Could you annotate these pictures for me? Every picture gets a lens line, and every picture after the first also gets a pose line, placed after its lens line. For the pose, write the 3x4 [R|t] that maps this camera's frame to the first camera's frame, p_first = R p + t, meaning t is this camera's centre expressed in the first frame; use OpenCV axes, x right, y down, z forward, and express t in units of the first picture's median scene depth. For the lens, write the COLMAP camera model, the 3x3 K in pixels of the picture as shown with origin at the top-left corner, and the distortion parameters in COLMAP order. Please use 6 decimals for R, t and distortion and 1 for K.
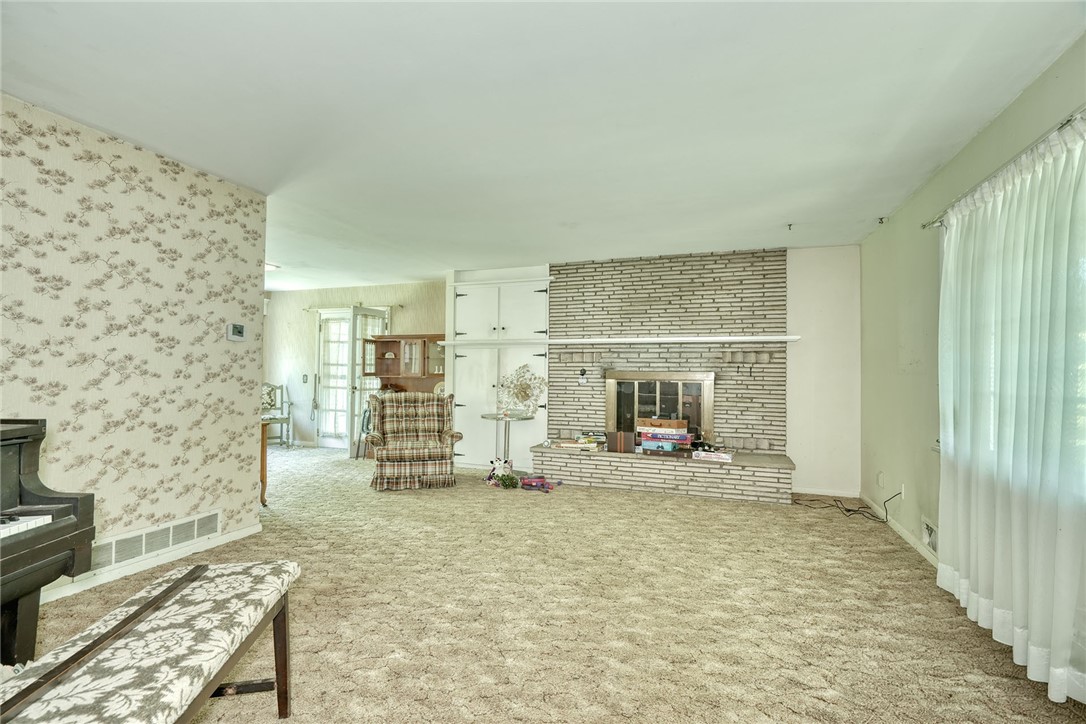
lens RADIAL K [[494.9, 0, 542.8], [0, 494.9, 367.0], [0, 0, 1]] dist [-0.006656, 0.003350]
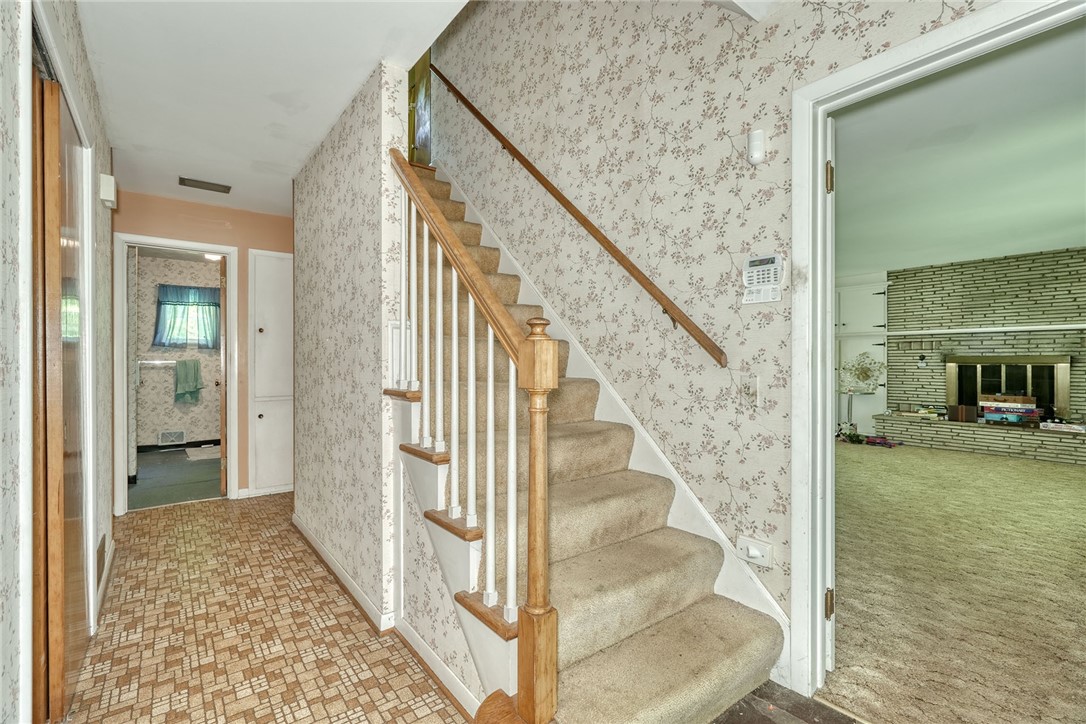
lens RADIAL K [[494.9, 0, 537.5], [0, 494.9, 362.6], [0, 0, 1]] dist [-0.006656, 0.003350]
pose [[0.844179, -0.008463, -0.535994, -0.074860], [0.015519, 0.999842, 0.008656, -0.002638], [0.535836, -0.015625, 0.844177, -0.595886]]
